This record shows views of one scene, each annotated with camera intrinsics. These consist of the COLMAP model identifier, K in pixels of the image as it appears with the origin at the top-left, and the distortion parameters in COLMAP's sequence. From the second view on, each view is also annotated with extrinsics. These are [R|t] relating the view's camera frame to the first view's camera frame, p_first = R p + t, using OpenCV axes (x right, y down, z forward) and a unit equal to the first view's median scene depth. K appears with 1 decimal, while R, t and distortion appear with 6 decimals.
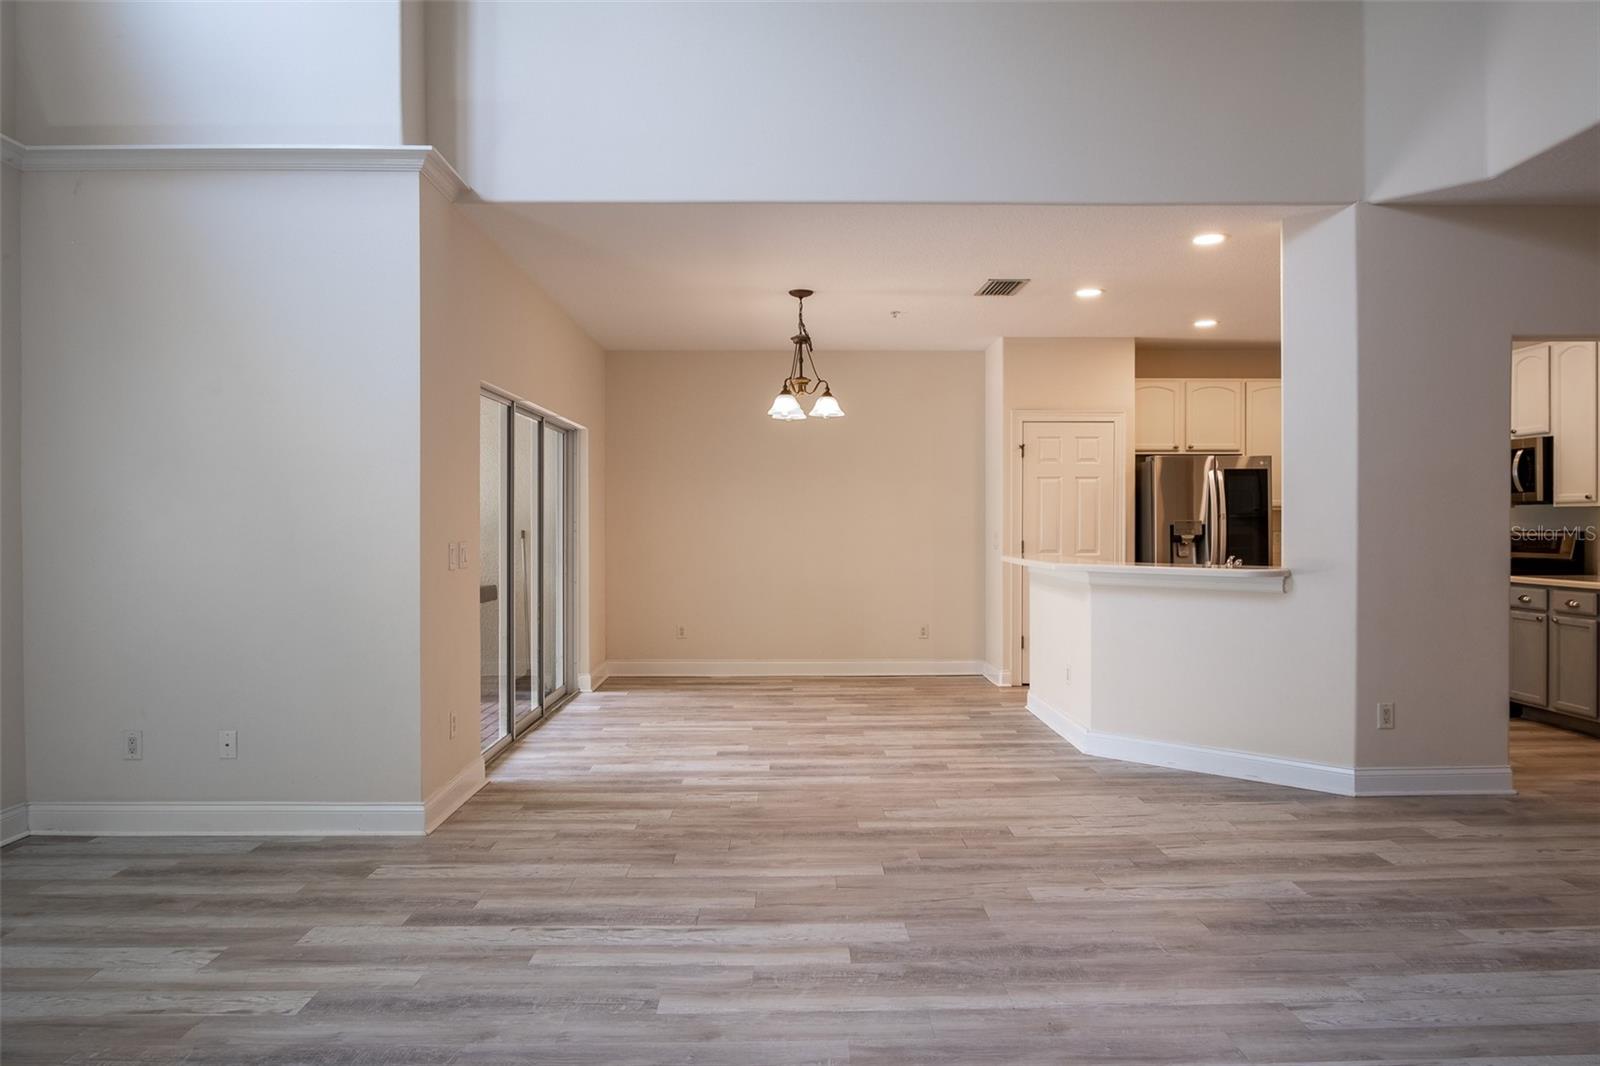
lens RADIAL K [[1006.6, 0, 800.0], [0, 1006.6, 533.0], [0, 0, 1]] dist [-0.012808, 0.000654]
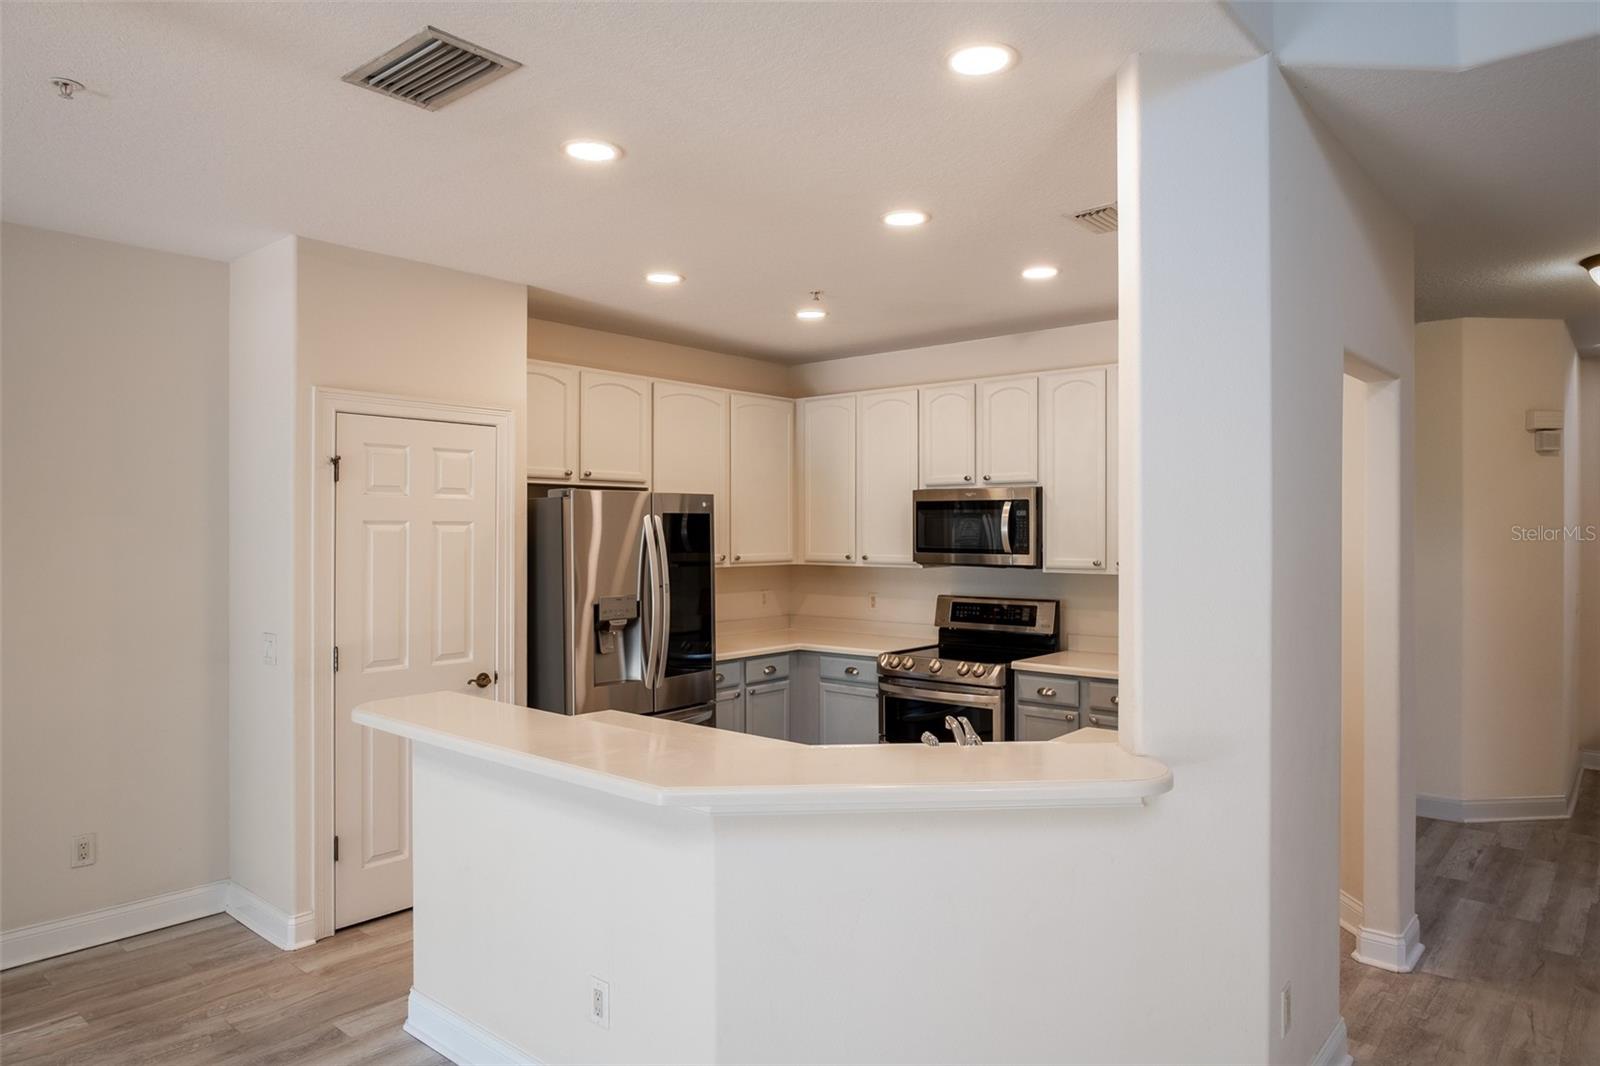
lens RADIAL K [[1006.6, 0, 800.0], [0, 1006.6, 533.0], [0, 0, 1]] dist [-0.012808, 0.000654]
pose [[0.664962, 0.001025, 0.746876, 0.000335], [0.005952, 0.999960, -0.006672, -0.083140], [-0.746853, 0.008882, 0.664930, 0.911681]]
